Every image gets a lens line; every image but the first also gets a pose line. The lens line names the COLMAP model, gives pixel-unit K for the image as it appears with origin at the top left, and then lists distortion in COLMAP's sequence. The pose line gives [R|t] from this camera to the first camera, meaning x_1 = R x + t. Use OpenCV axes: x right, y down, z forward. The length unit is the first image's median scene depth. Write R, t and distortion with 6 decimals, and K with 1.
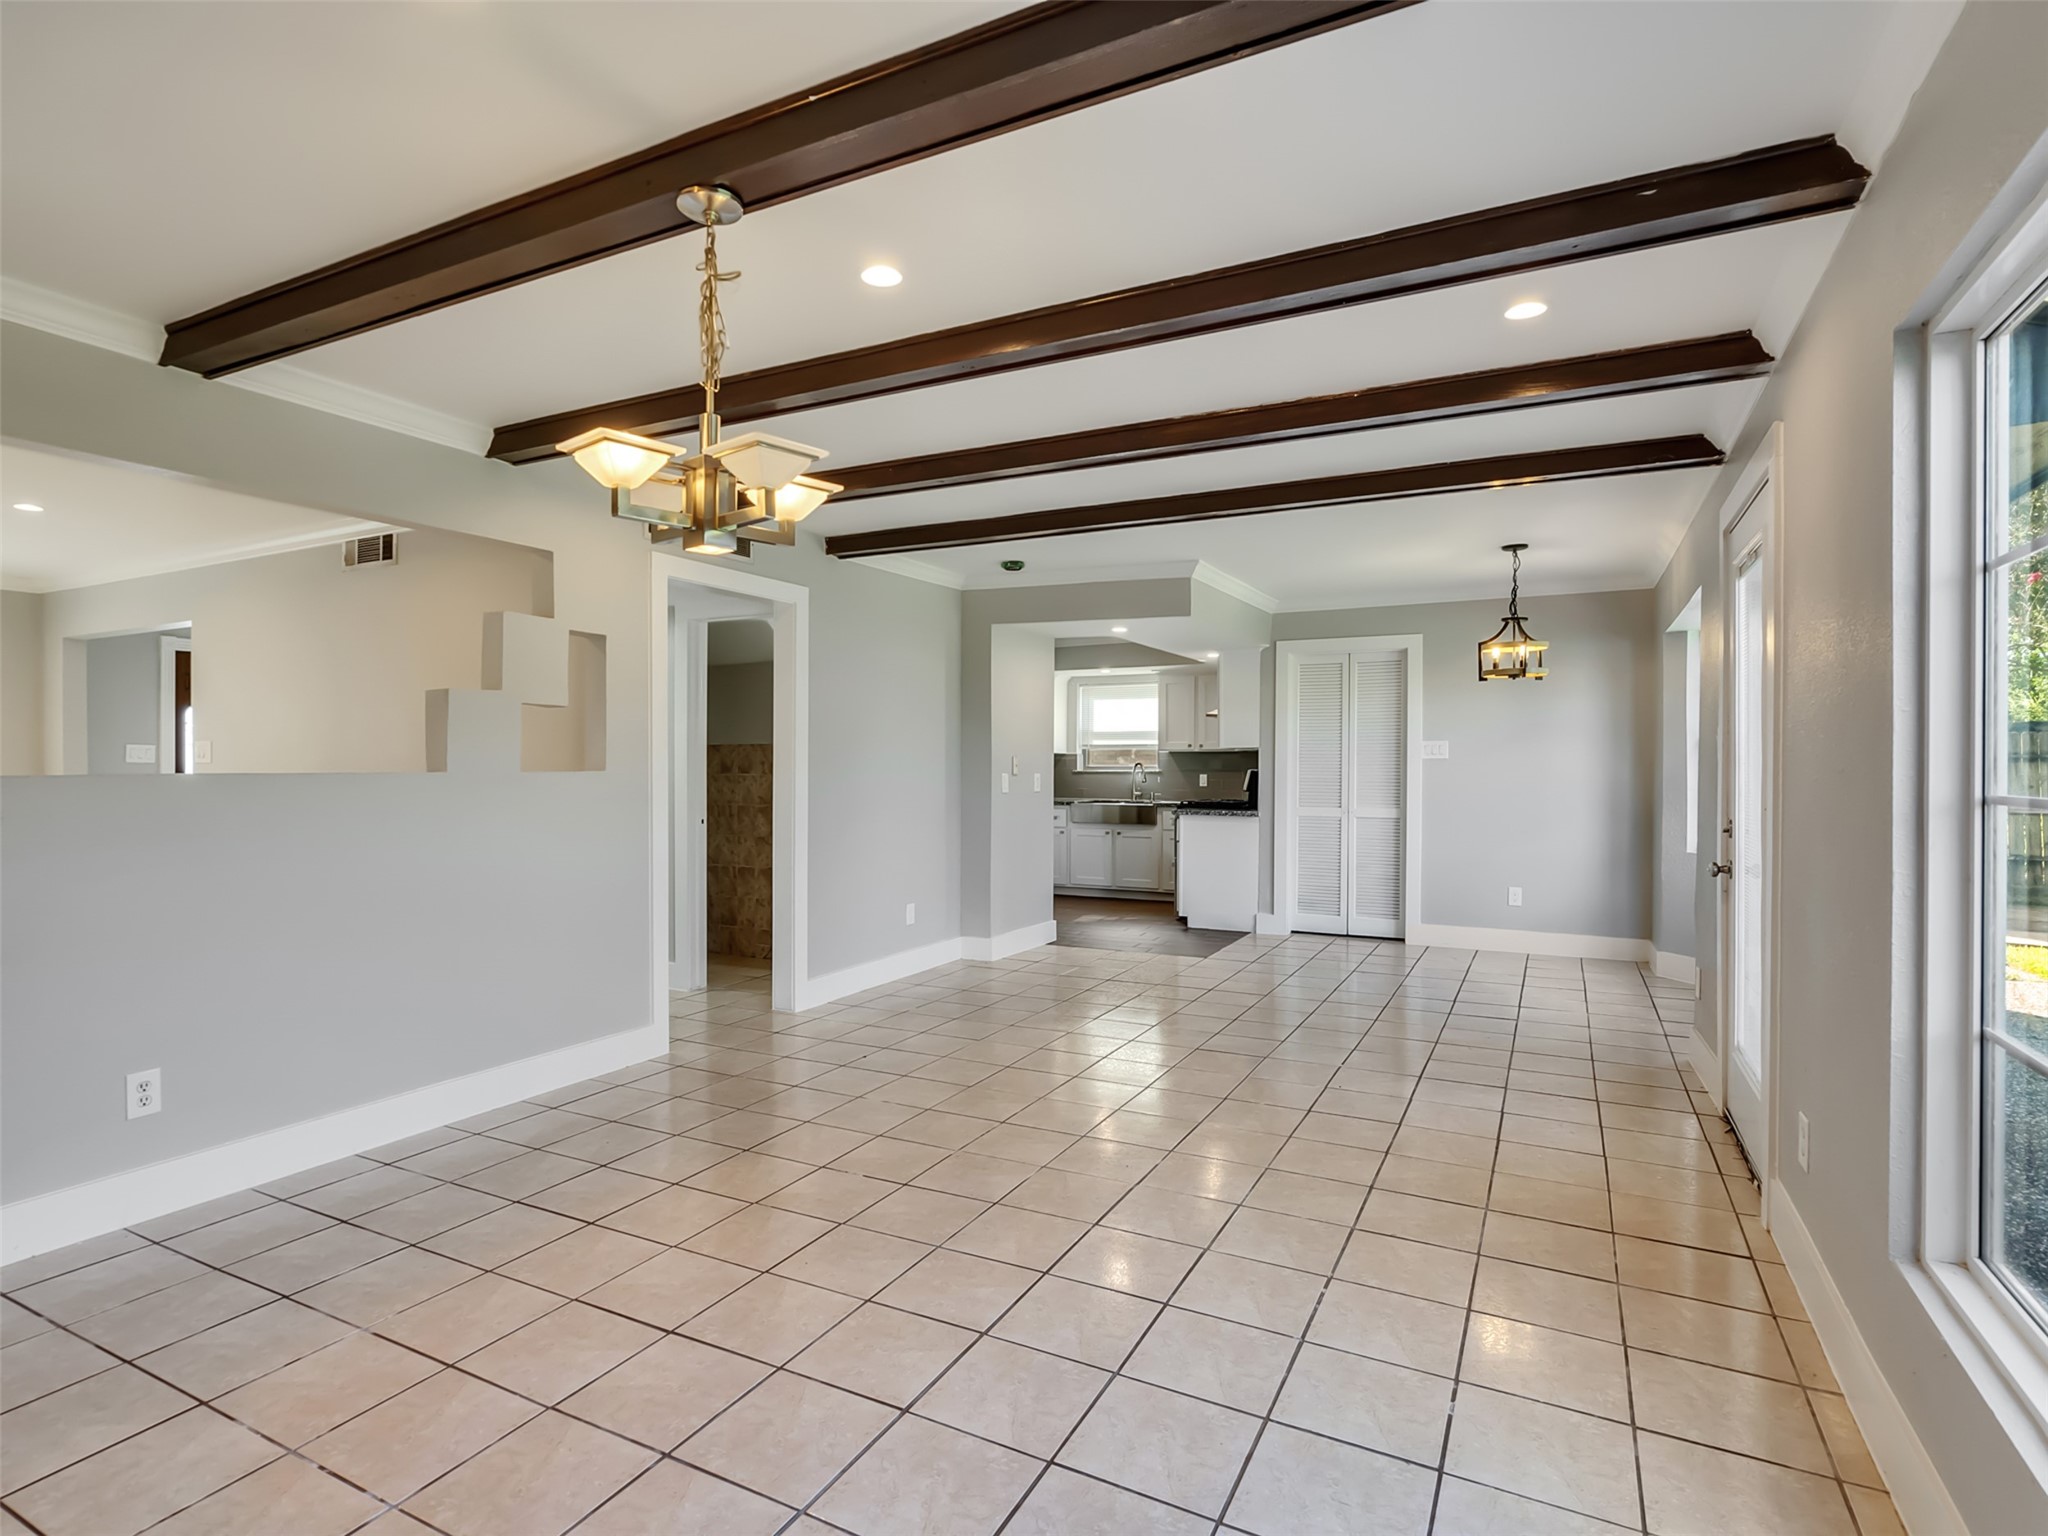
lens RADIAL K [[1048.1, 0, 1012.2], [0, 1048.1, 766.3], [0, 0, 1]] dist [-0.007237, 0.002866]
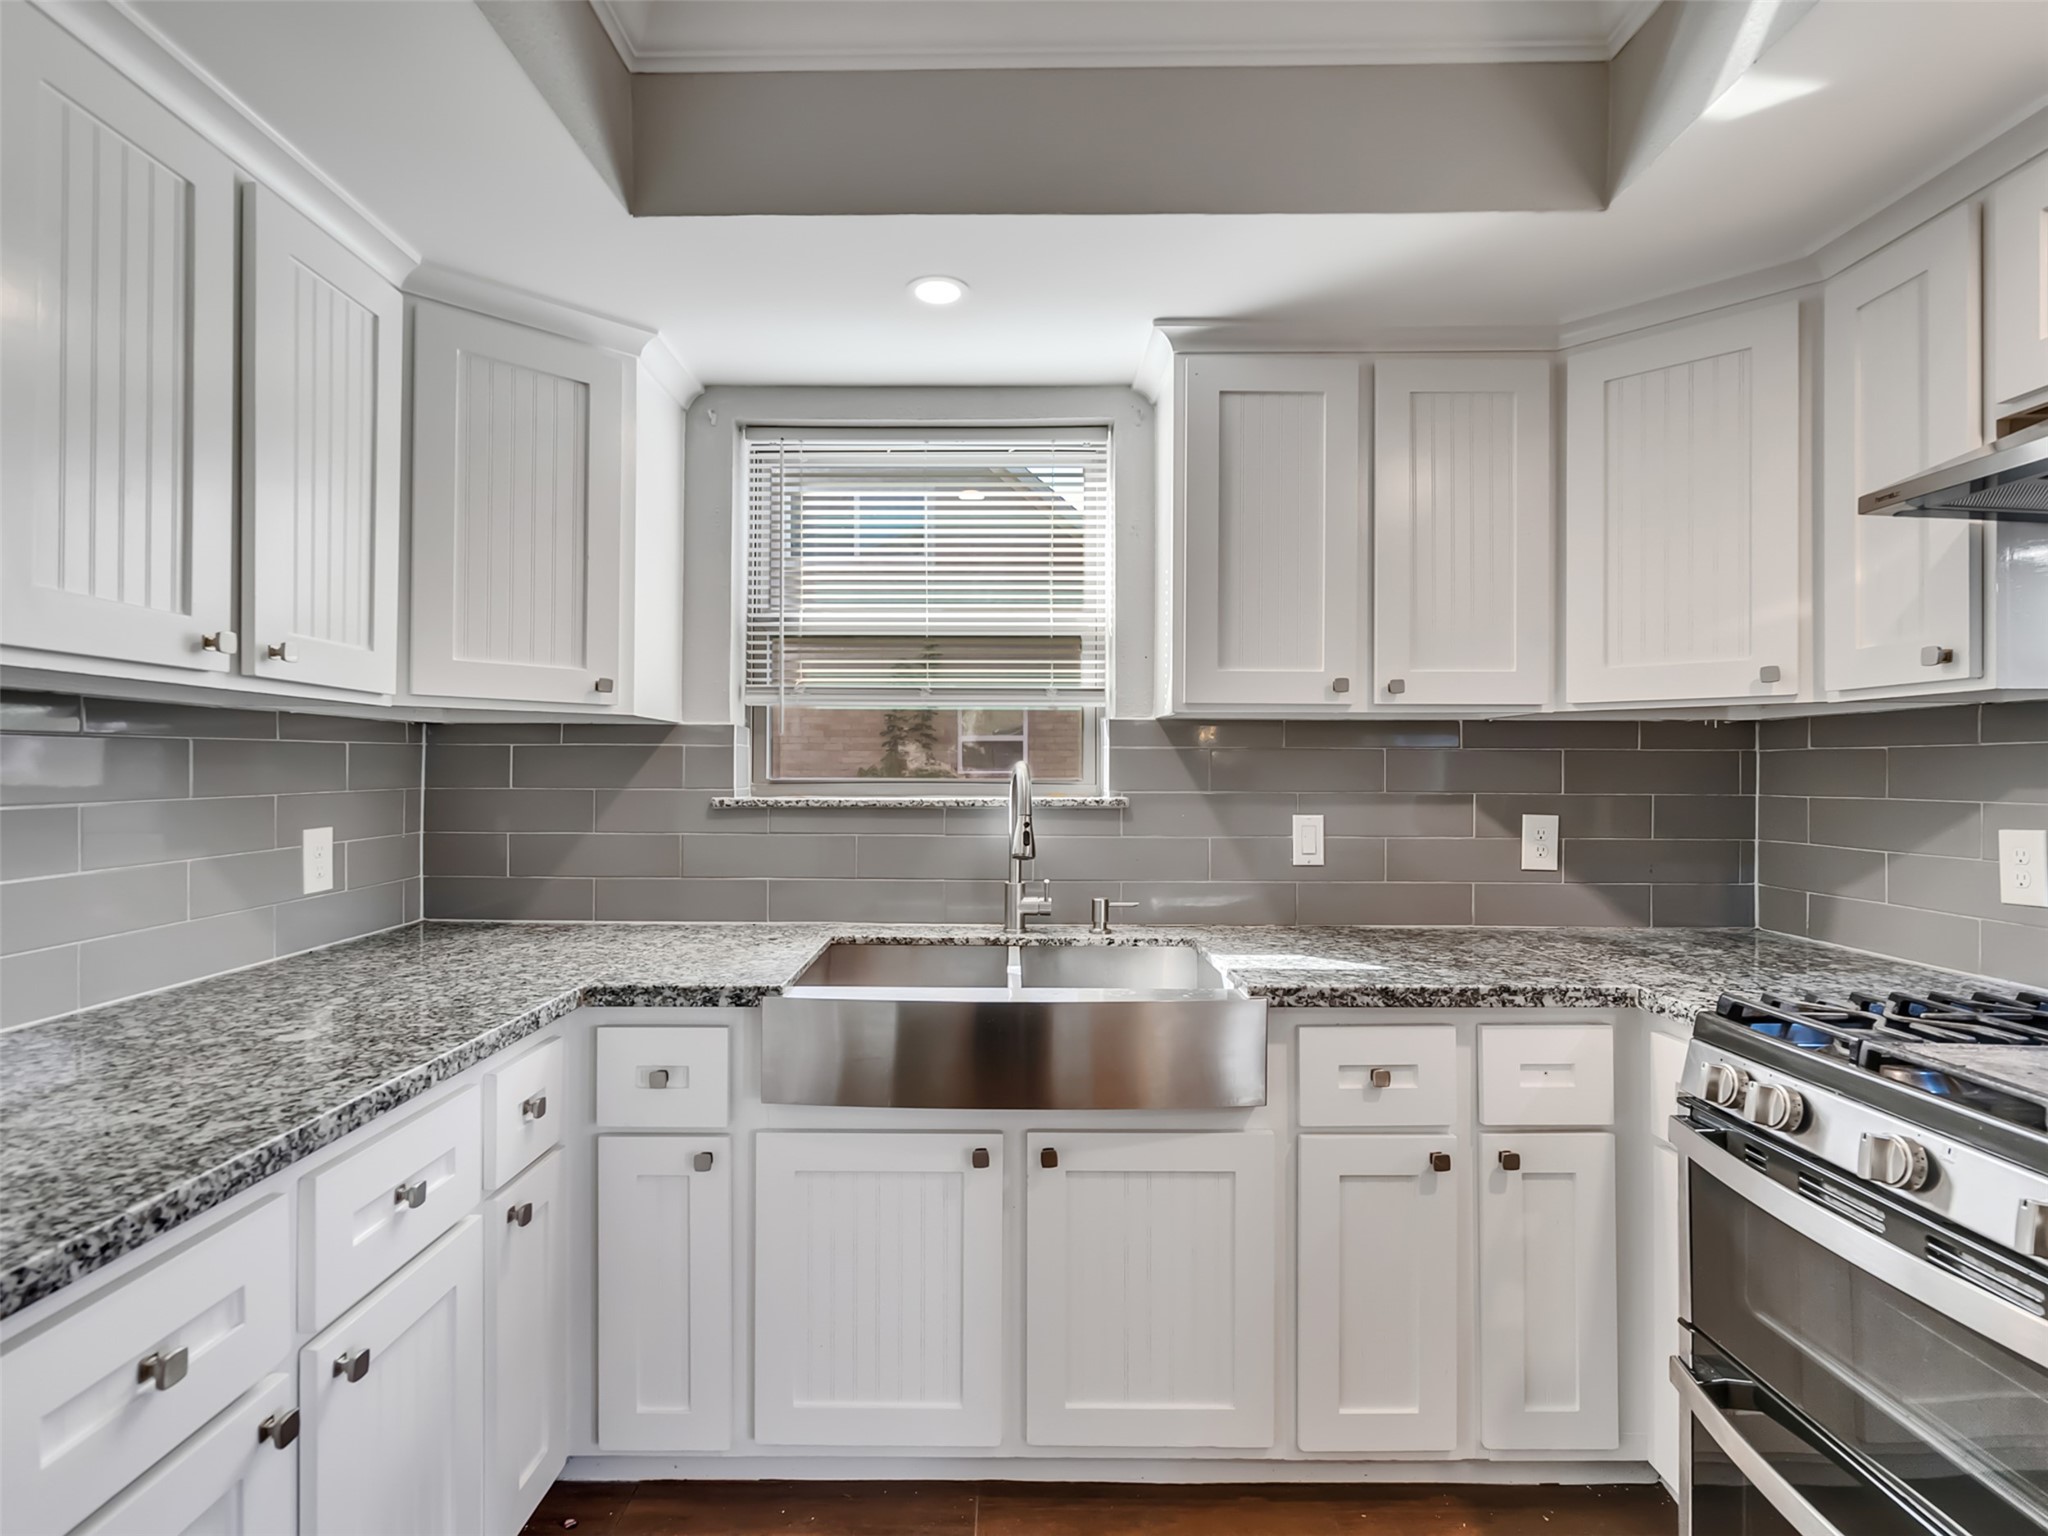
lens RADIAL K [[1048.1, 0, 1012.2], [0, 1048.1, 766.3], [0, 0, 1]] dist [-0.007237, 0.002866]
pose [[0.889370, 0.000562, 0.457188, 0.018158], [-0.001257, 0.999998, 0.001217, -0.004802], [-0.457187, -0.001658, 0.889369, 1.122413]]
